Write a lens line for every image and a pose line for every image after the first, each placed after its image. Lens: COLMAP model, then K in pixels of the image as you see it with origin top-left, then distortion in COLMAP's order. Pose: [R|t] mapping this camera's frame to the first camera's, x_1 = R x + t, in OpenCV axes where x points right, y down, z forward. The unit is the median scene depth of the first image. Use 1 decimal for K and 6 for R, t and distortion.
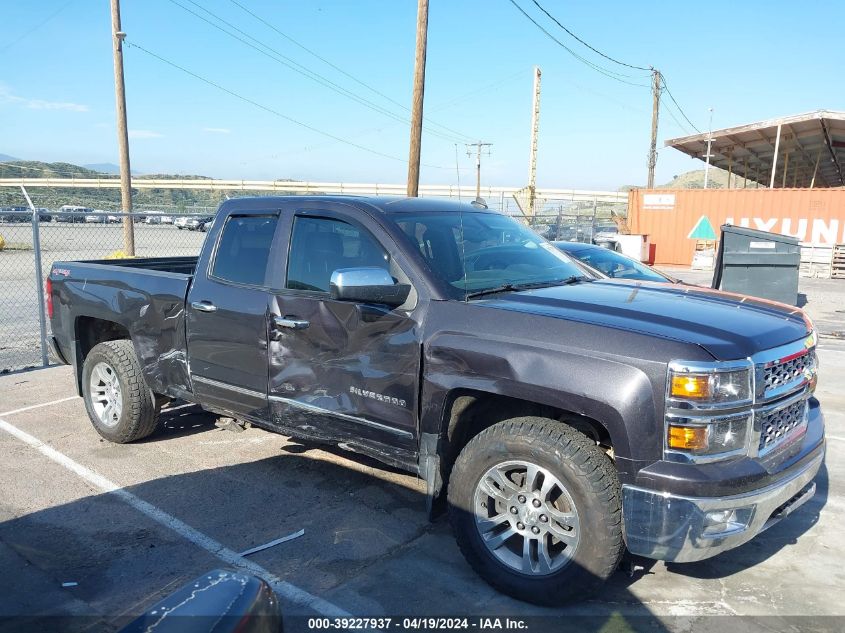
lens RADIAL K [[656.9, 0, 418.4], [0, 656.9, 301.1], [0, 0, 1]] dist [0.039711, -0.052684]
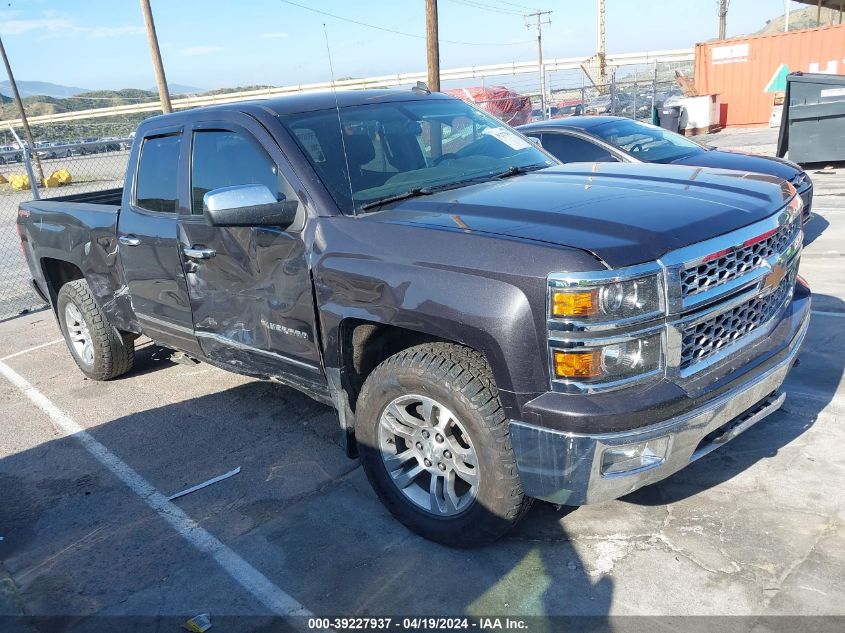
lens RADIAL K [[663.4, 0, 416.8], [0, 663.4, 300.2], [0, 0, 1]] dist [0.003630, 0.000156]
pose [[0.989045, -0.082649, -0.122303, 0.210068], [0.100851, 0.983372, 0.151028, -0.011157], [0.107787, -0.161708, 0.980934, 0.119244]]
